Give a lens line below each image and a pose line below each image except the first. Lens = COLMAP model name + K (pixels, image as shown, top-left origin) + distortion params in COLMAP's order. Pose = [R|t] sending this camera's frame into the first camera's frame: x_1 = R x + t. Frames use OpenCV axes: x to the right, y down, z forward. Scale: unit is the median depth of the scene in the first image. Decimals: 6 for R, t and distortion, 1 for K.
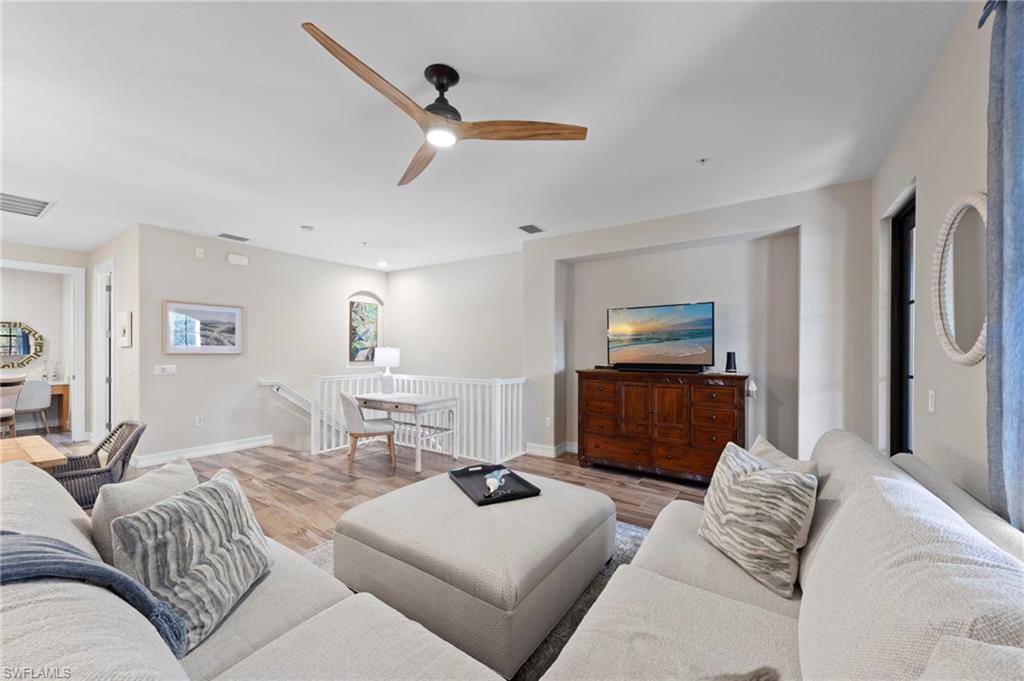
lens RADIAL K [[389.1, 0, 508.8], [0, 389.1, 349.4], [0, 0, 1]] dist [0.002760, 0.000177]
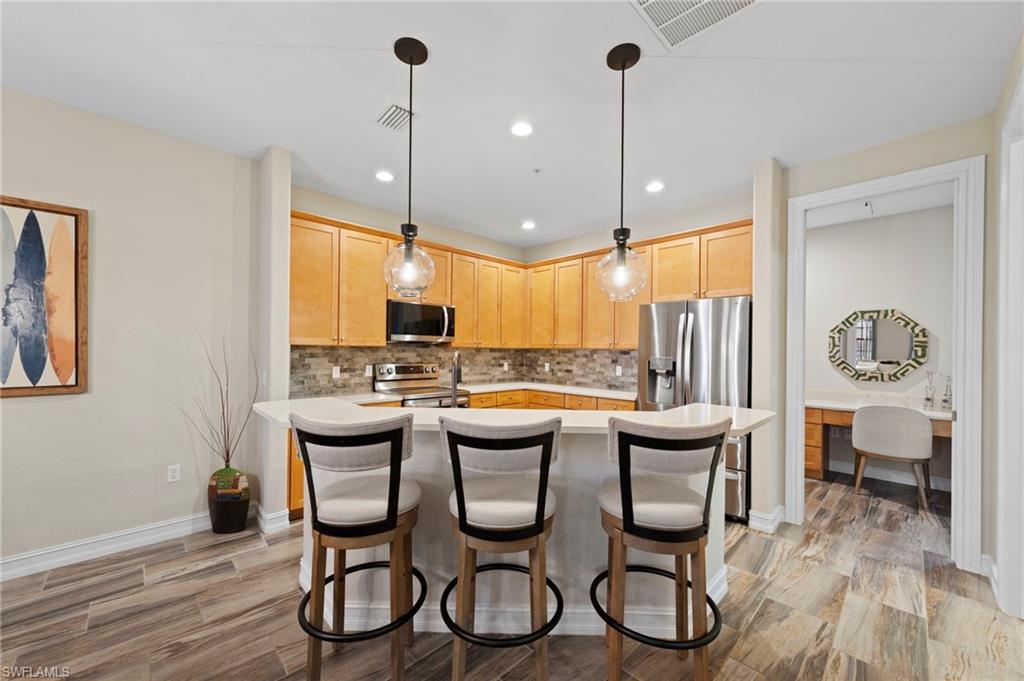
lens RADIAL K [[389.1, 0, 508.8], [0, 389.1, 349.4], [0, 0, 1]] dist [0.002760, 0.000177]
pose [[-0.206084, -0.004488, -0.978524, -0.822871], [-0.012186, 0.999924, -0.002020, 0.006035], [0.978458, 0.011508, -0.206123, 0.847633]]
